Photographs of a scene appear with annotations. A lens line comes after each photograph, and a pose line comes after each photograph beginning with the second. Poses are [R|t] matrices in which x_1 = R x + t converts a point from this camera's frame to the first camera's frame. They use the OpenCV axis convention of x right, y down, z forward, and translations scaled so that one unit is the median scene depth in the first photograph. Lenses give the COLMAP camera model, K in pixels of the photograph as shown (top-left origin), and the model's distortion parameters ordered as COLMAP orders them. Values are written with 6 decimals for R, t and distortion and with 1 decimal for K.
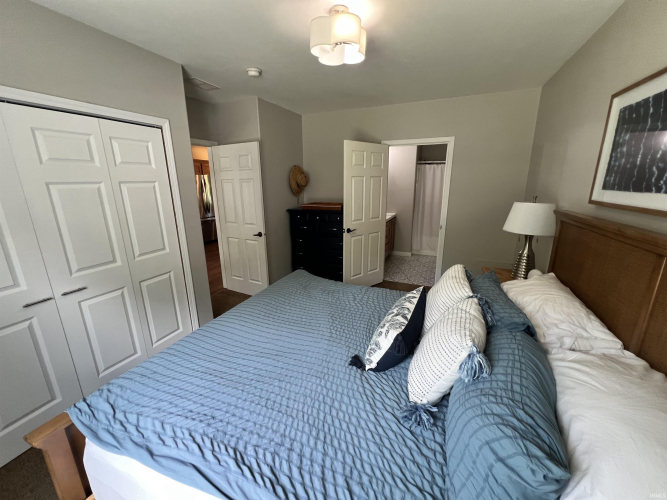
lens RADIAL K [[269.6, 0, 335.5], [0, 269.6, 253.4], [0, 0, 1]] dist [0.004100, -0.000220]
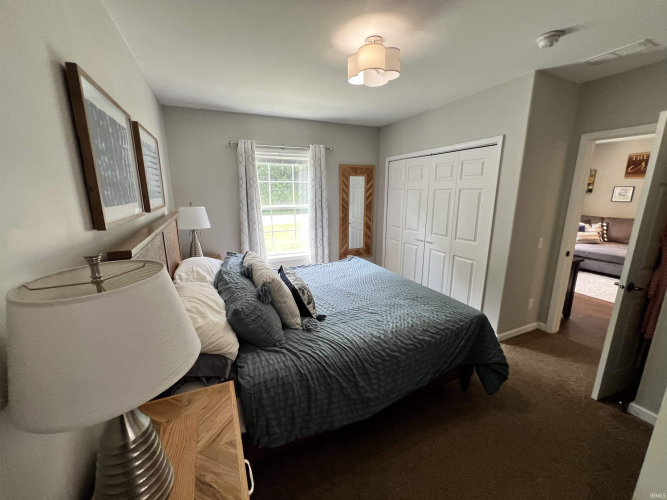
lens RADIAL K [[269.6, 0, 332.1], [0, 269.6, 248.8], [0, 0, 1]] dist [0.004100, -0.000220]
pose [[-0.696787, 0.165817, -0.697848, 0.956684], [-0.174776, 0.904338, 0.389391, -0.475714], [0.695659, 0.393290, -0.601151, 1.729909]]
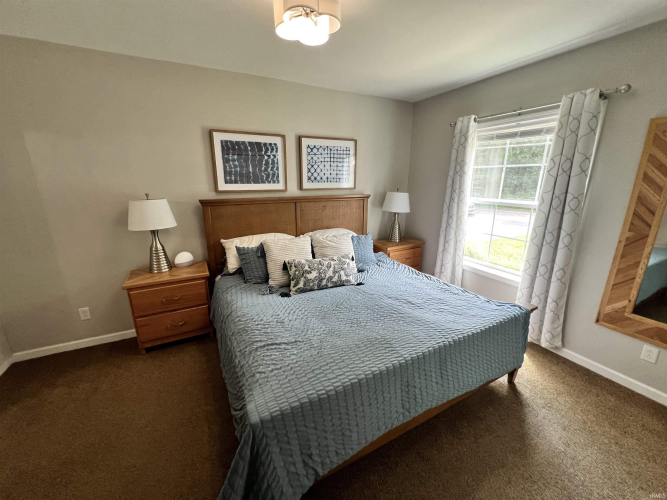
lens RADIAL K [[269.6, 0, 333.3], [0, 269.6, 249.1], [0, 0, 1]] dist [0.004100, -0.000220]
pose [[-0.758647, -0.160396, 0.631449, -0.671755], [0.172086, 0.885464, 0.431671, -0.449915], [-0.628364, 0.436149, -0.644153, 1.701595]]
